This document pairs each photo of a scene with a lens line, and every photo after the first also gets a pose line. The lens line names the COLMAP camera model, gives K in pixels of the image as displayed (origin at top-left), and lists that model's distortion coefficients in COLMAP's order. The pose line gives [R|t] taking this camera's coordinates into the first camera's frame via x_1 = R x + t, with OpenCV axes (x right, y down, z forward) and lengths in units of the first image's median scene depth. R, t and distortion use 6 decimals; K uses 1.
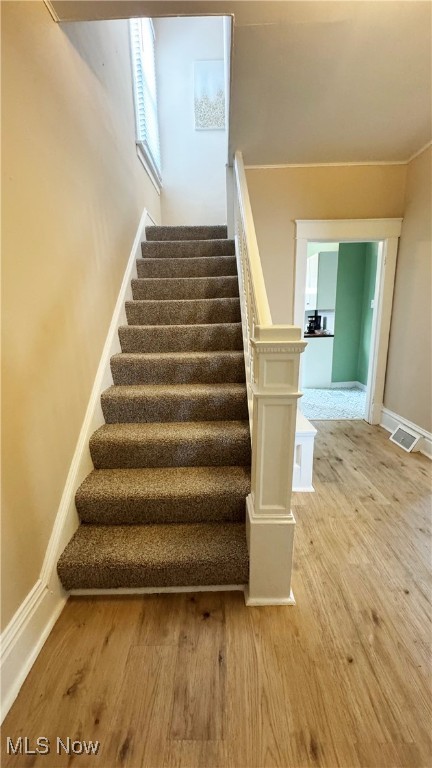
lens RADIAL K [[305.2, 0, 219.5], [0, 305.2, 383.7], [0, 0, 1]] dist [-0.004543, -0.000079]
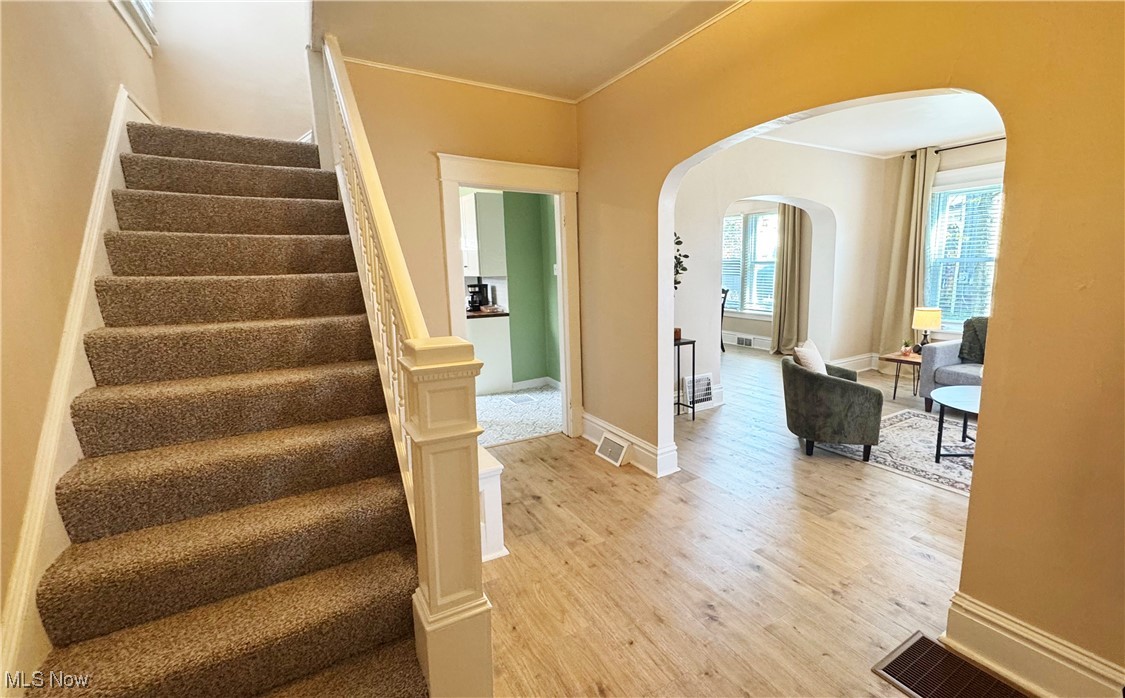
lens RADIAL K [[486.4, 0, 619.8], [0, 486.4, 348.4], [0, 0, 1]] dist [-0.001598, -0.000572]
pose [[0.835607, -0.076714, 0.543945, -0.040309], [0.113705, 0.992910, -0.034640, -0.040415], [-0.537432, 0.090795, 0.838405, -0.096923]]
